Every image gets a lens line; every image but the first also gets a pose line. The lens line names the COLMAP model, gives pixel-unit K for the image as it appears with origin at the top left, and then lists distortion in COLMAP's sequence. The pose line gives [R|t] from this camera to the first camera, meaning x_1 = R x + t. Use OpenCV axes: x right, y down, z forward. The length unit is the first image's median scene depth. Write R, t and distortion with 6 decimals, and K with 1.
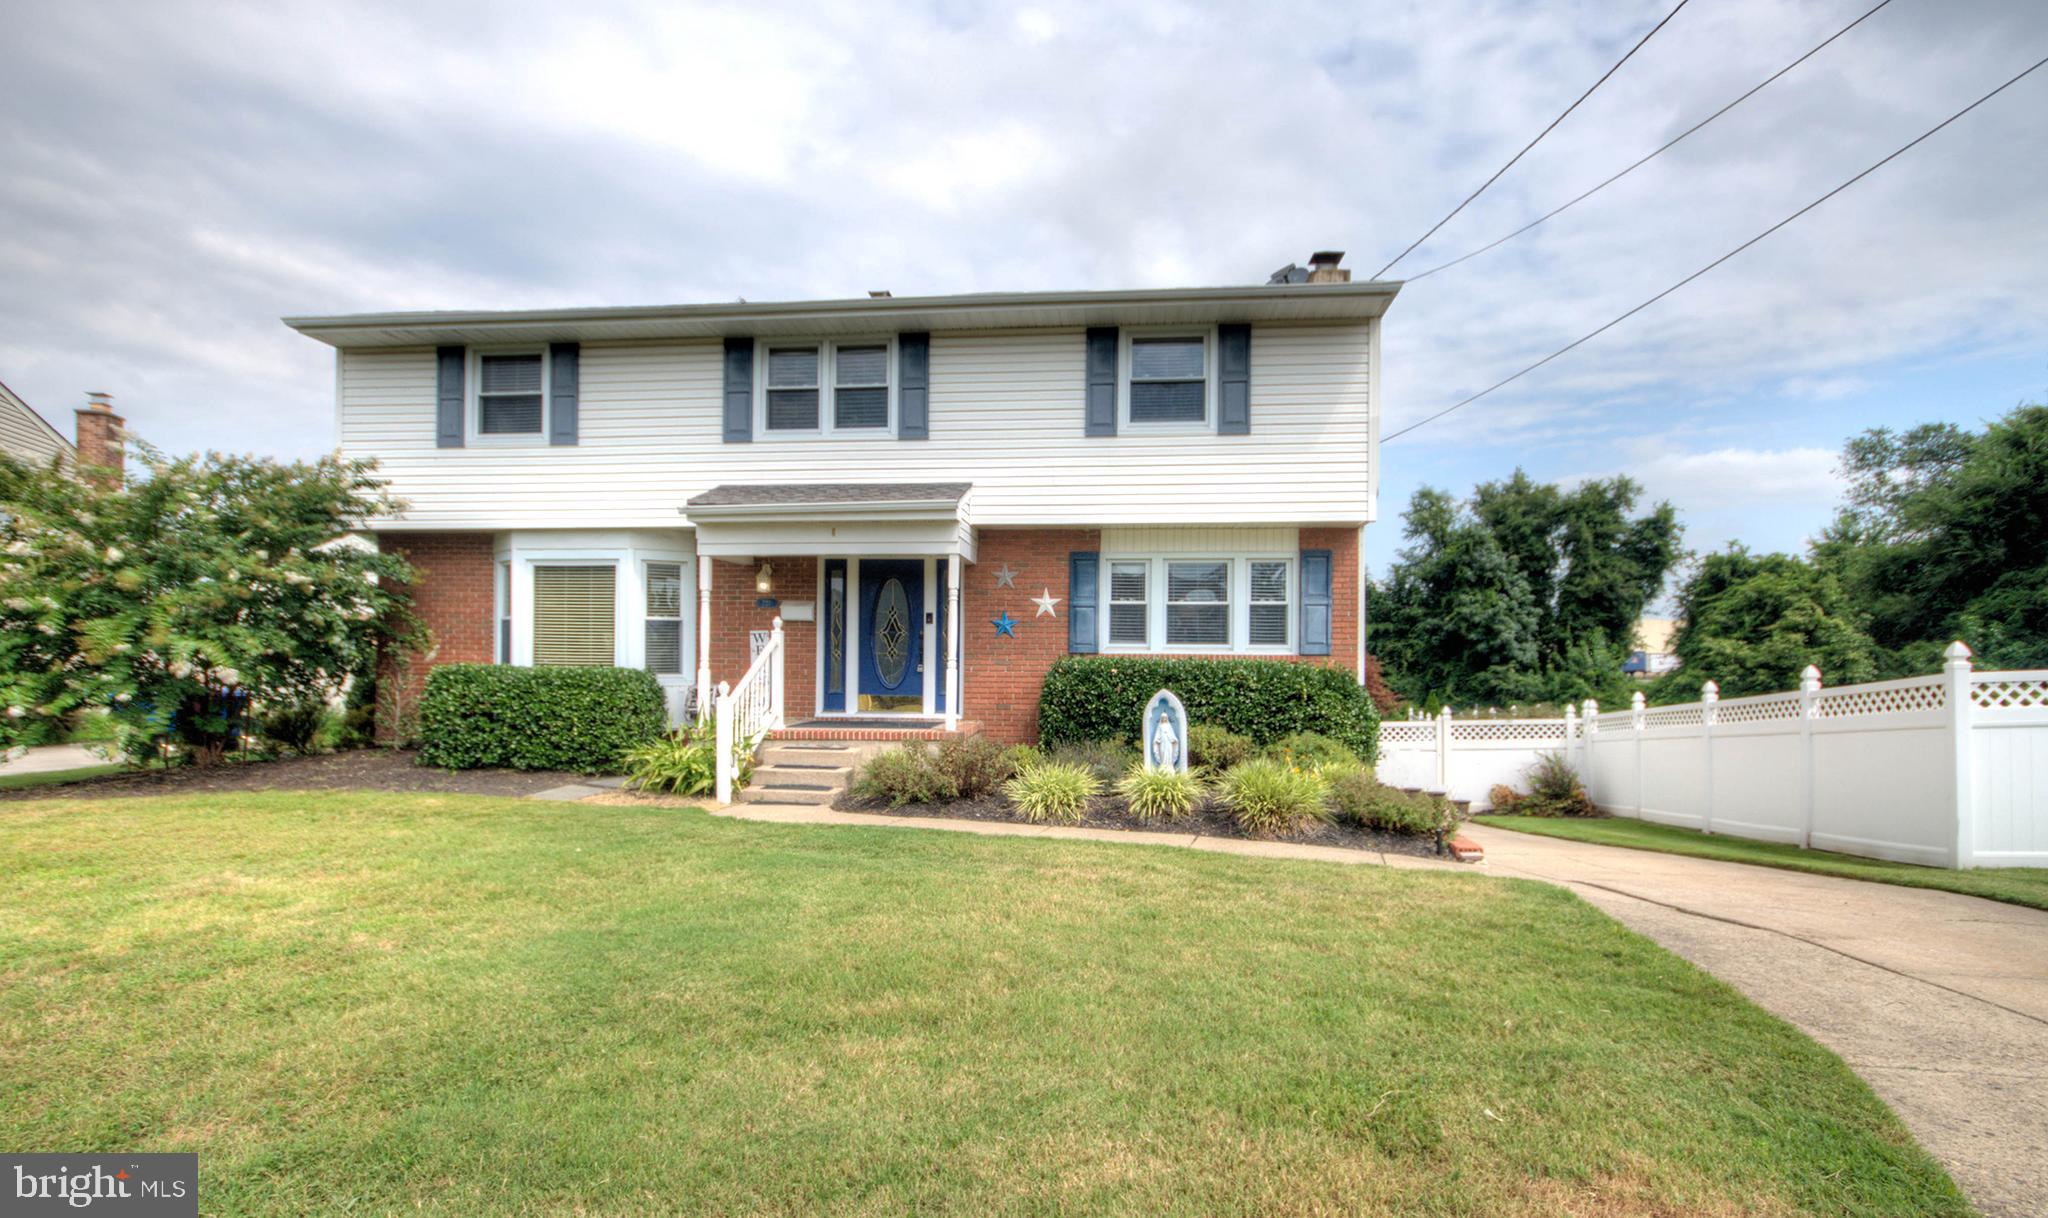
lens RADIAL K [[824.2, 0, 850.9], [0, 824.2, 662.9], [0, 0, 1]] dist [-0.000560, 0.003144]
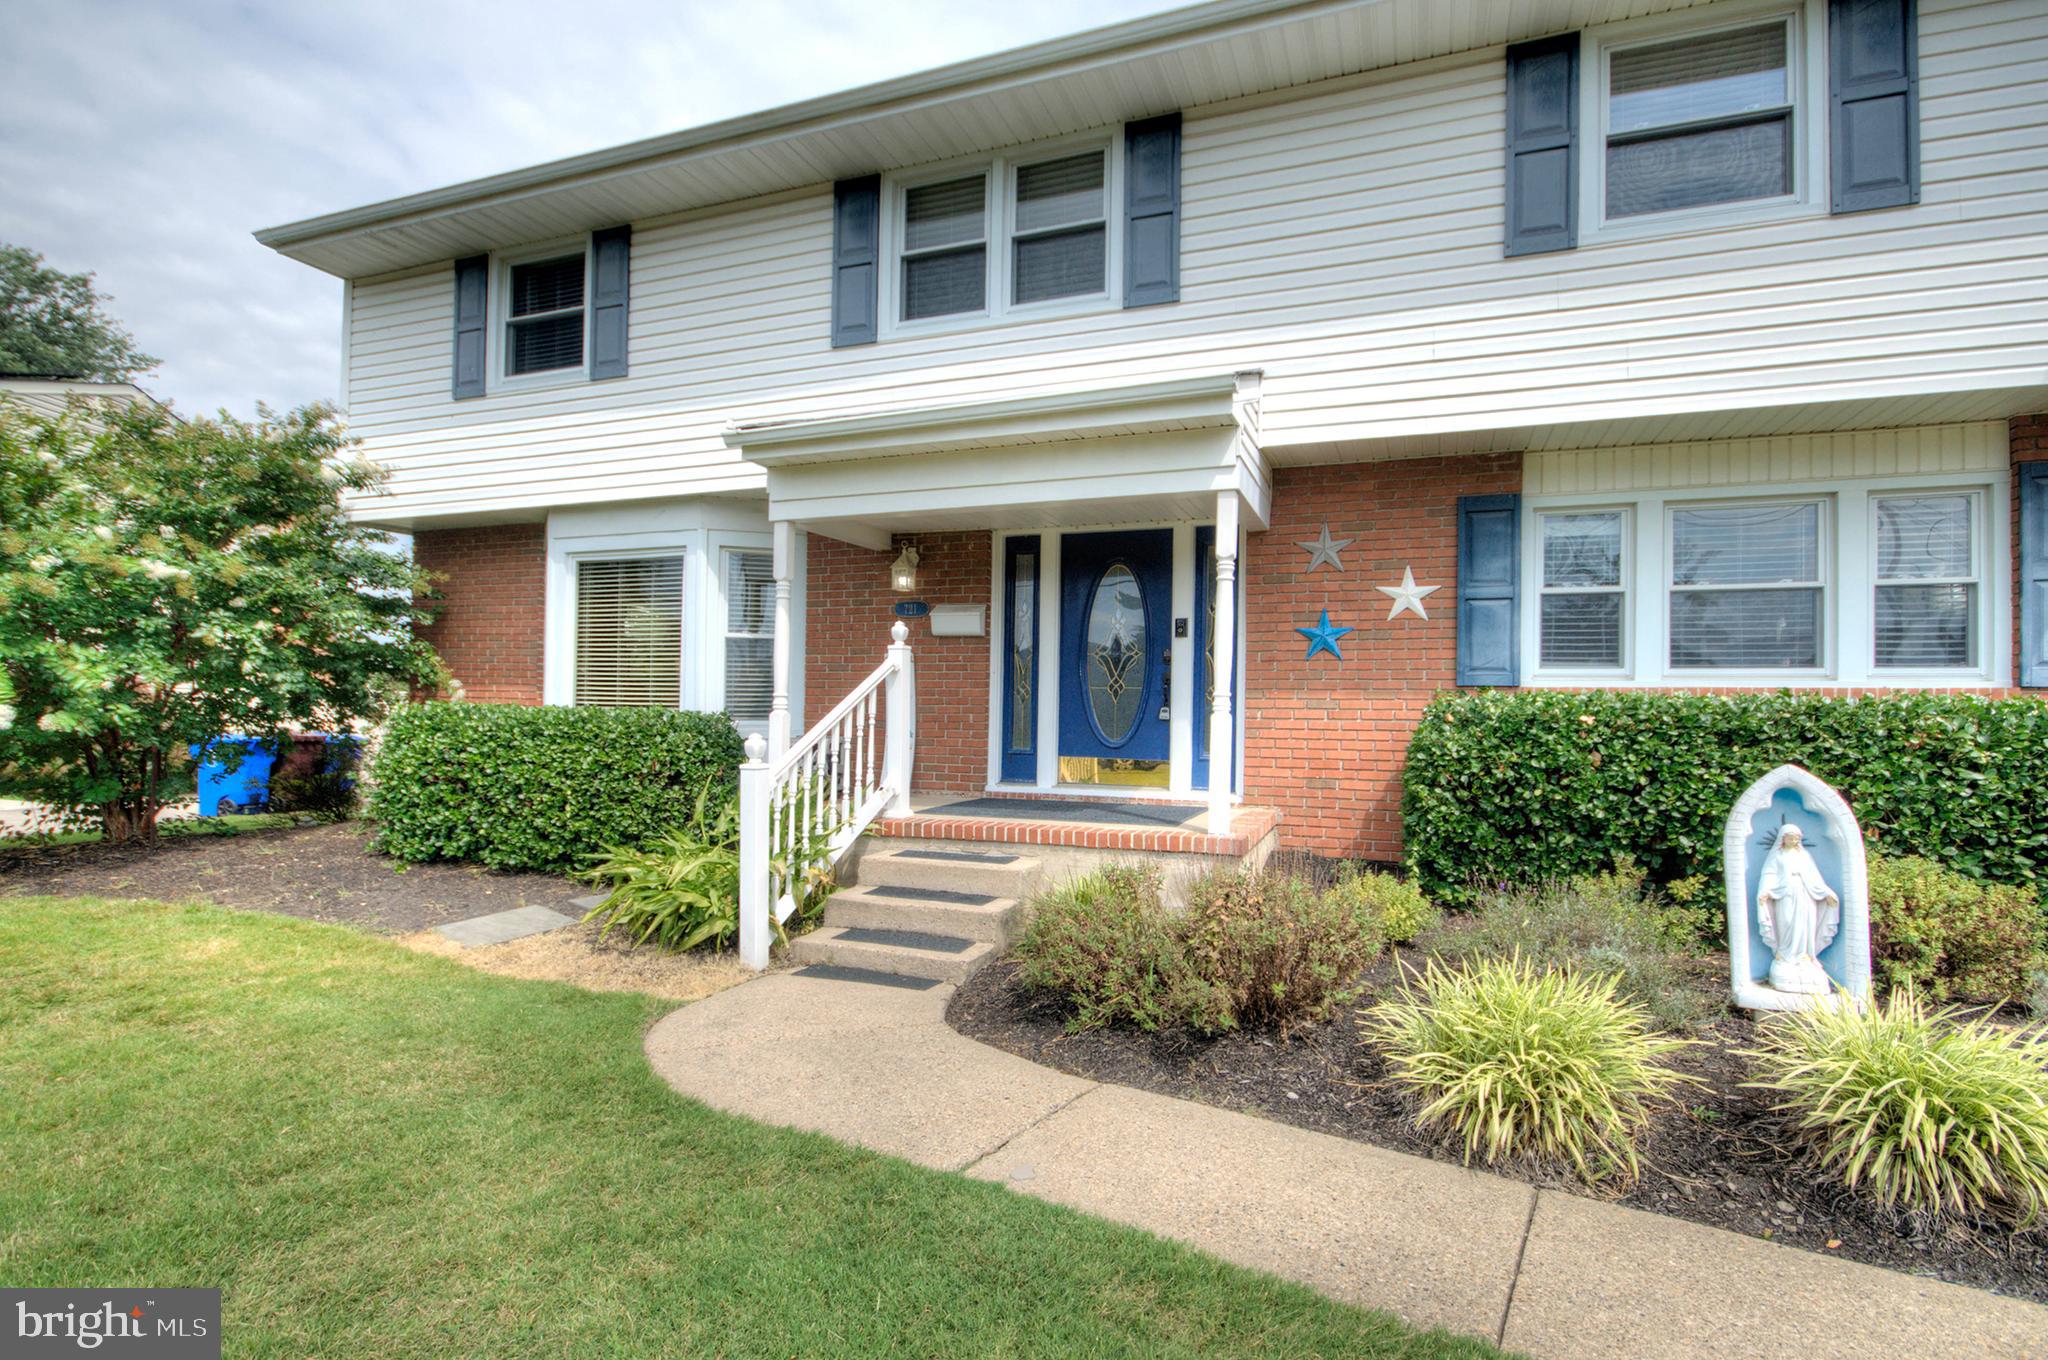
lens RADIAL K [[935.9, 0, 856.5], [0, 935.9, 699.2], [0, 0, 1]] dist [0.000673, -0.000340]
pose [[0.968416, 0.002022, -0.249334, 0.041277], [-0.004926, 0.999927, -0.011023, 0.005358], [0.249293, 0.011903, 0.968355, 0.332454]]
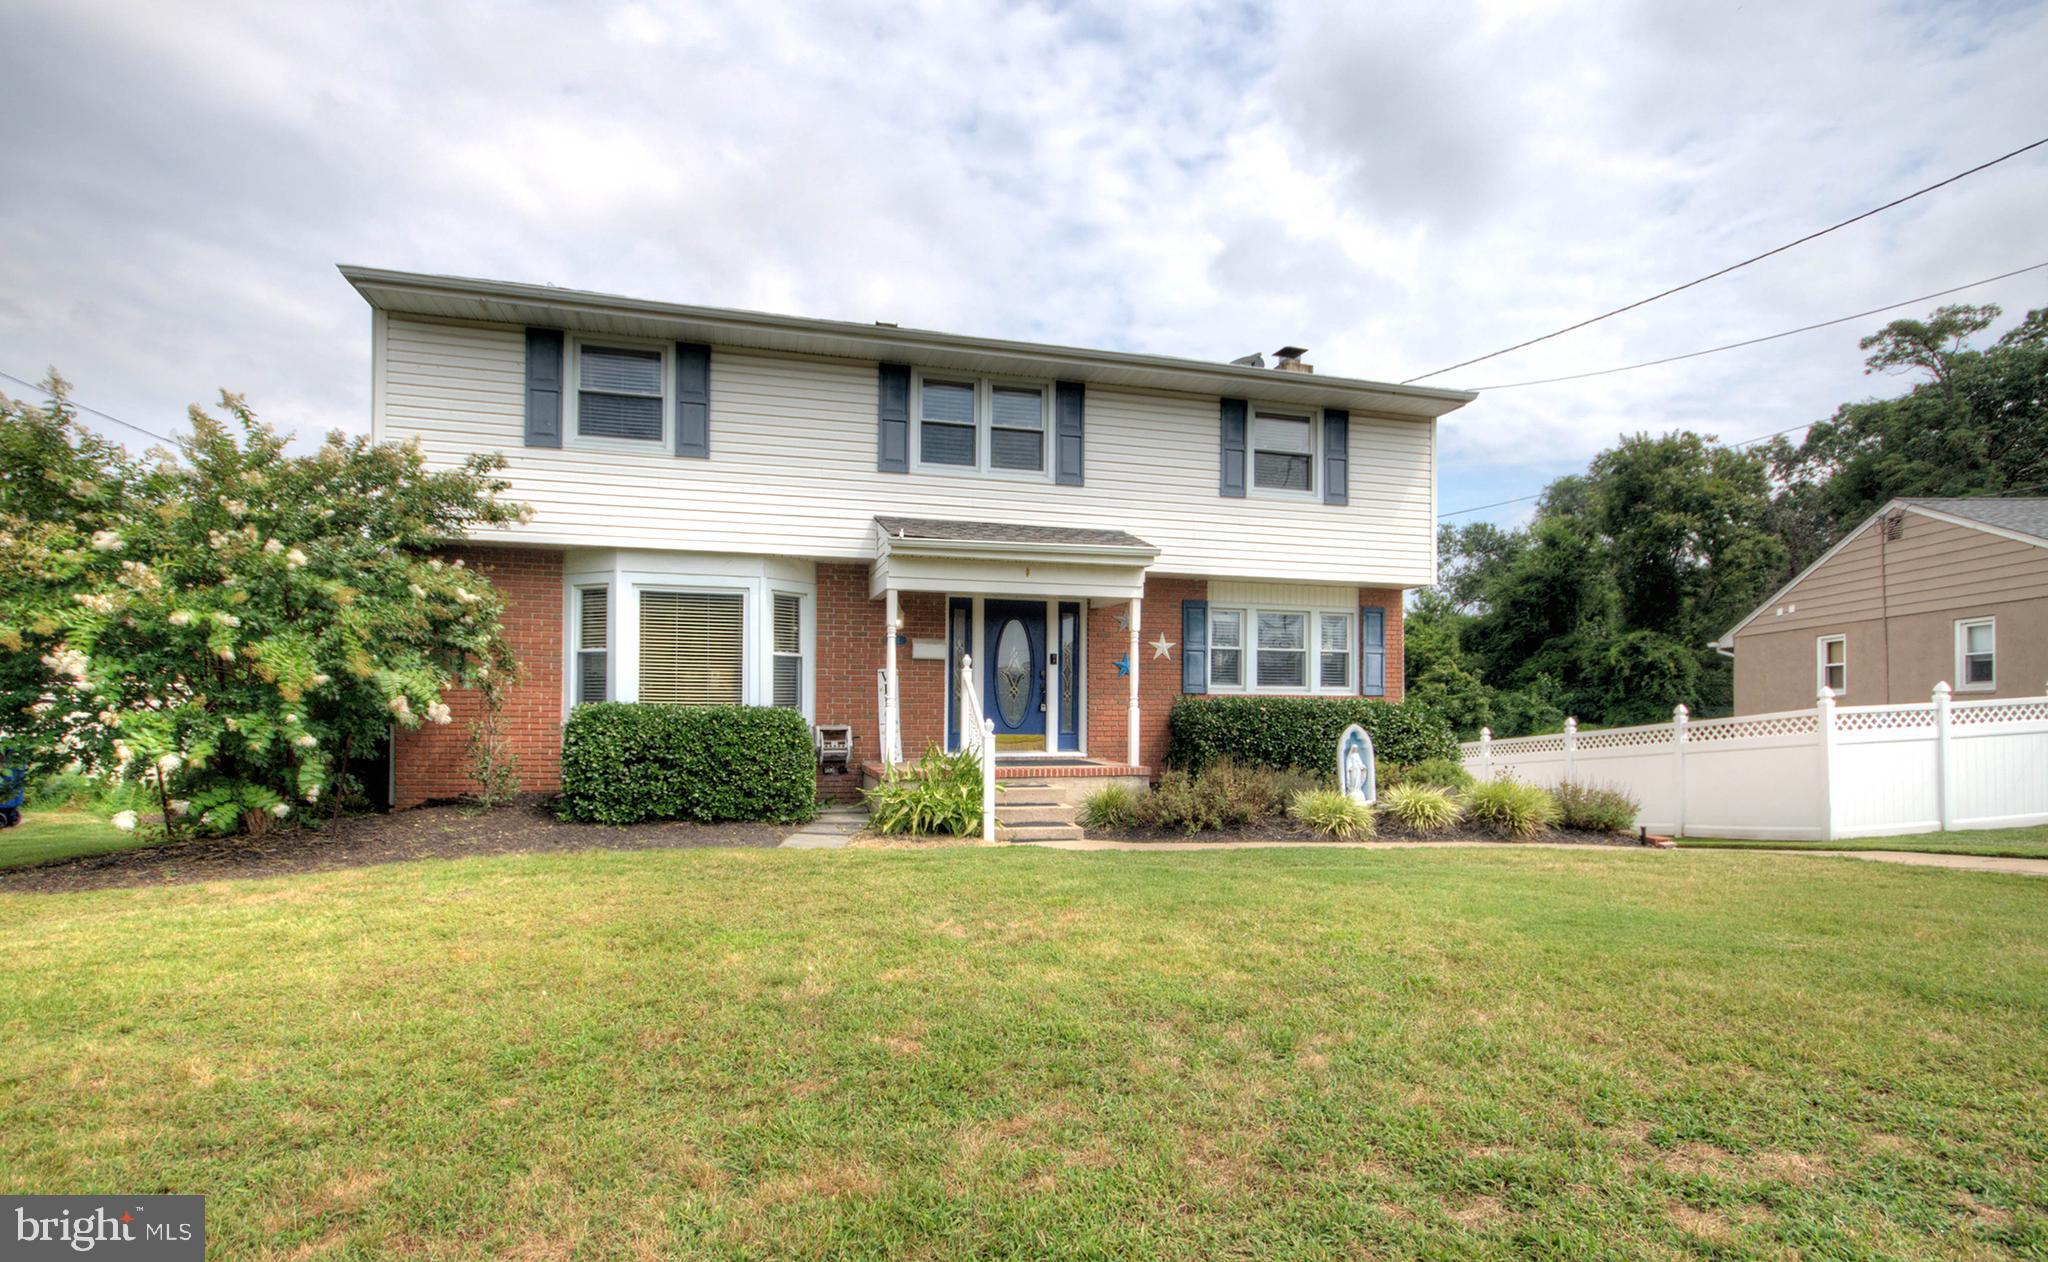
lens RADIAL K [[866.9, 0, 974.2], [0, 866.9, 700.8], [0, 0, 1]] dist [0.001374, 0.000050]
pose [[0.944870, 0.001600, 0.327442, -0.389139], [0.000413, 0.999981, -0.006077, 0.004871], [-0.327446, 0.005877, 0.944852, 0.016458]]
